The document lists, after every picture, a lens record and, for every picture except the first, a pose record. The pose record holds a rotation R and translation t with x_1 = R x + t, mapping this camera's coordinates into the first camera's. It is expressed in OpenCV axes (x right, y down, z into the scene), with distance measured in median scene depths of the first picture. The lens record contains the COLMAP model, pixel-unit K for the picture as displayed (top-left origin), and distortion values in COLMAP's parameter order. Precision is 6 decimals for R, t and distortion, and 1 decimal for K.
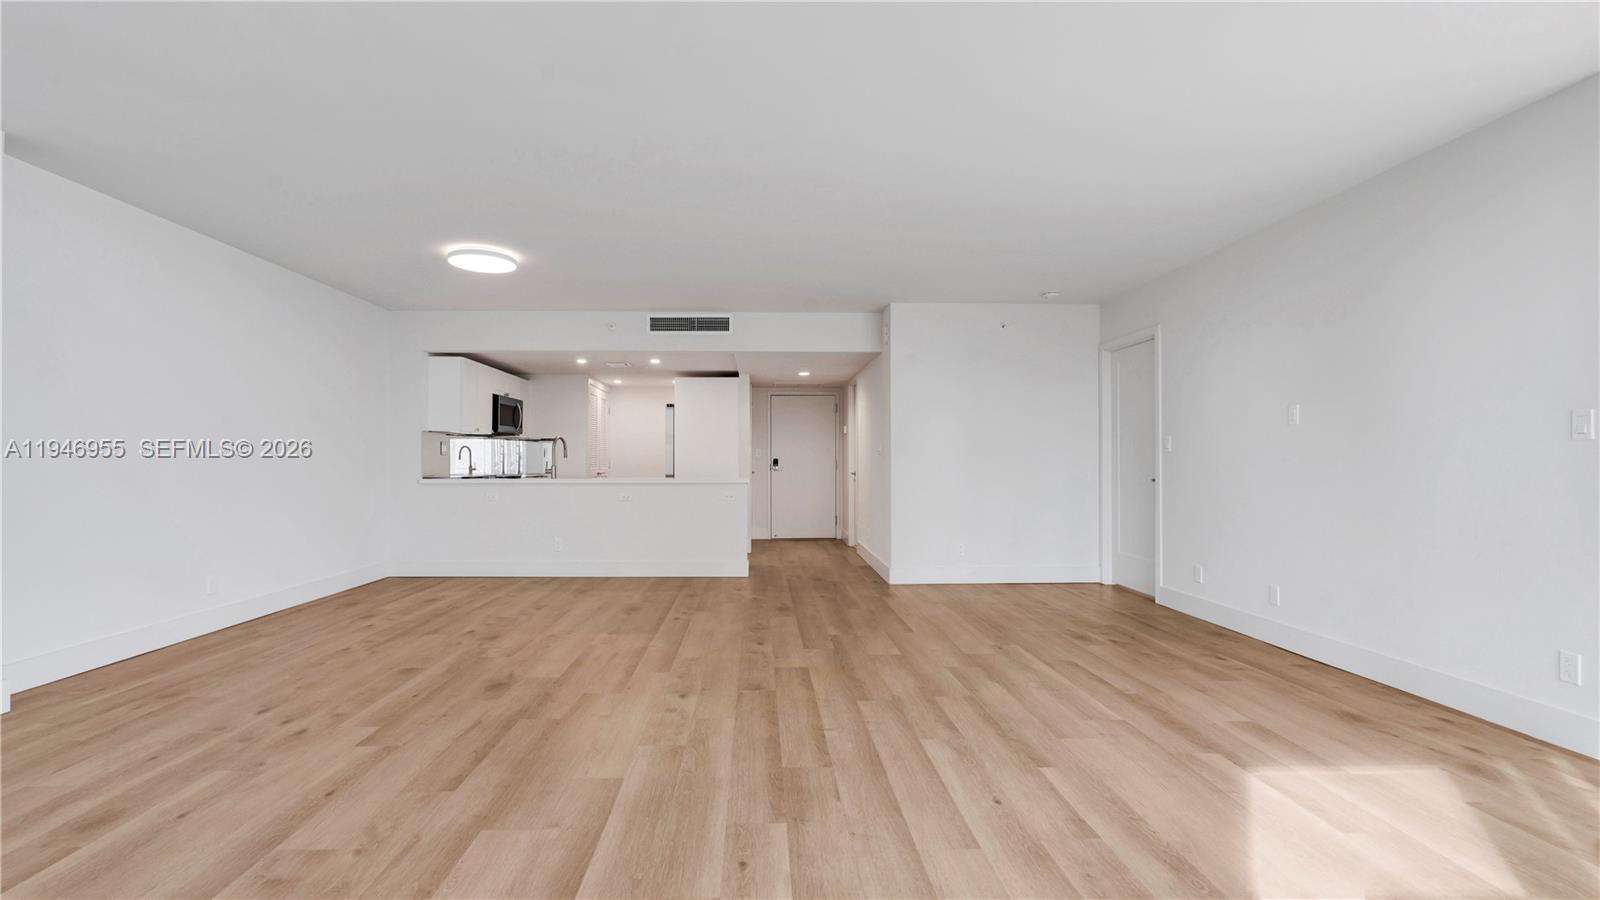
lens RADIAL K [[696.9, 0, 776.4], [0, 696.9, 452.9], [0, 0, 1]] dist [0.002259, 0.000040]
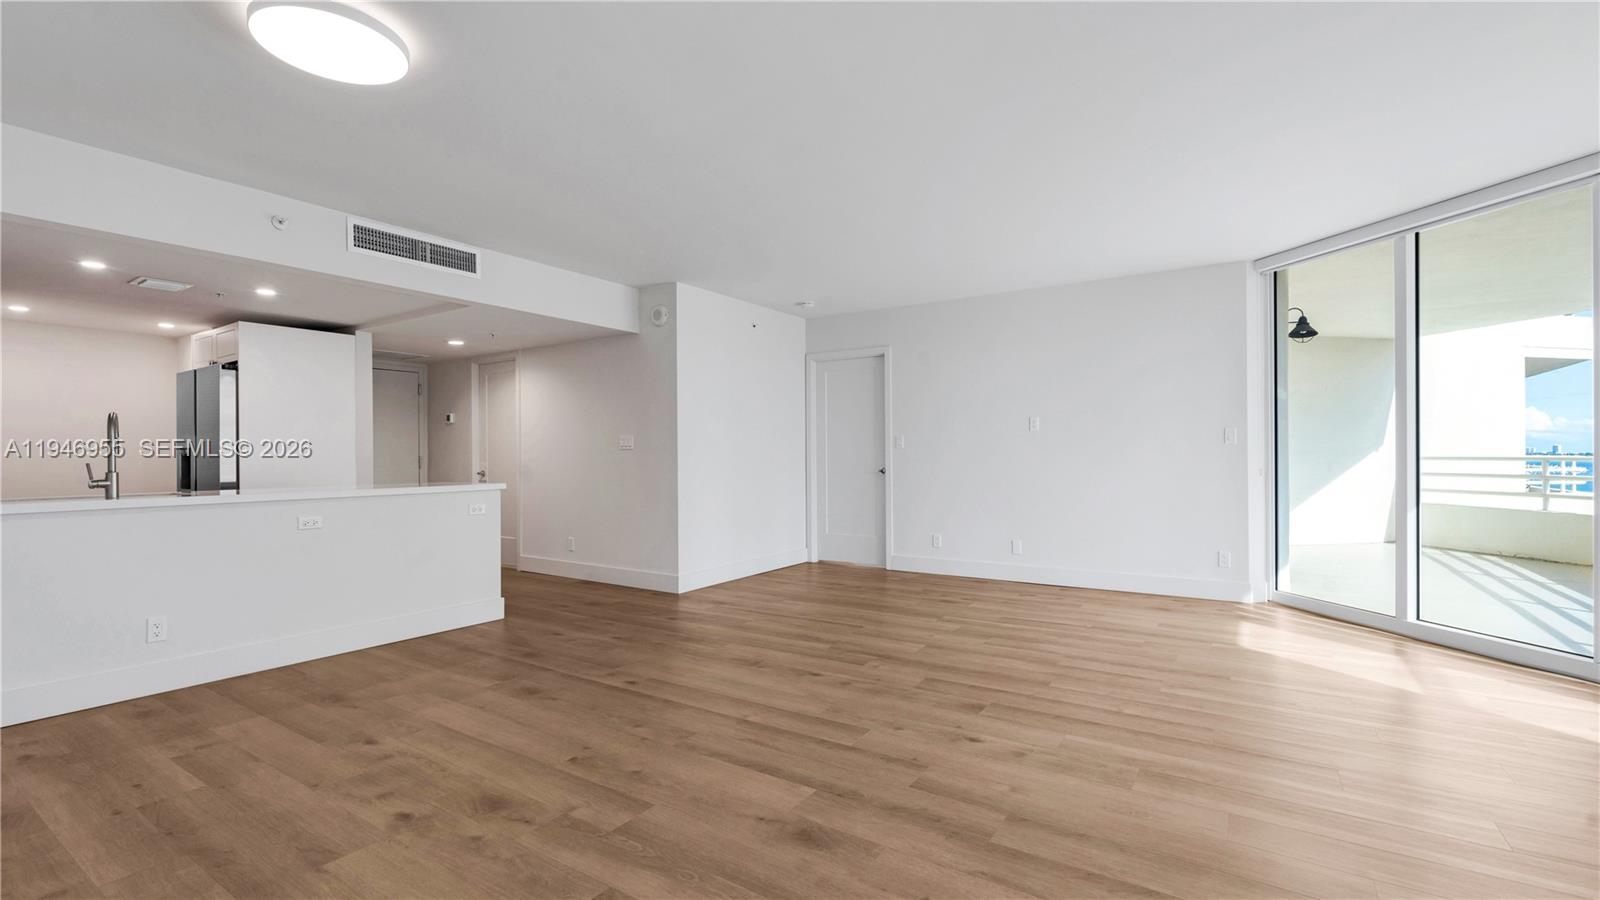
lens RADIAL K [[696.9, 0, 776.4], [0, 696.9, 452.9], [0, 0, 1]] dist [0.002259, 0.000040]
pose [[0.577622, -0.004335, 0.816293, -0.797015], [-0.001932, 0.999976, 0.006677, -0.000635], [-0.816302, -0.005433, 0.577600, 0.595653]]
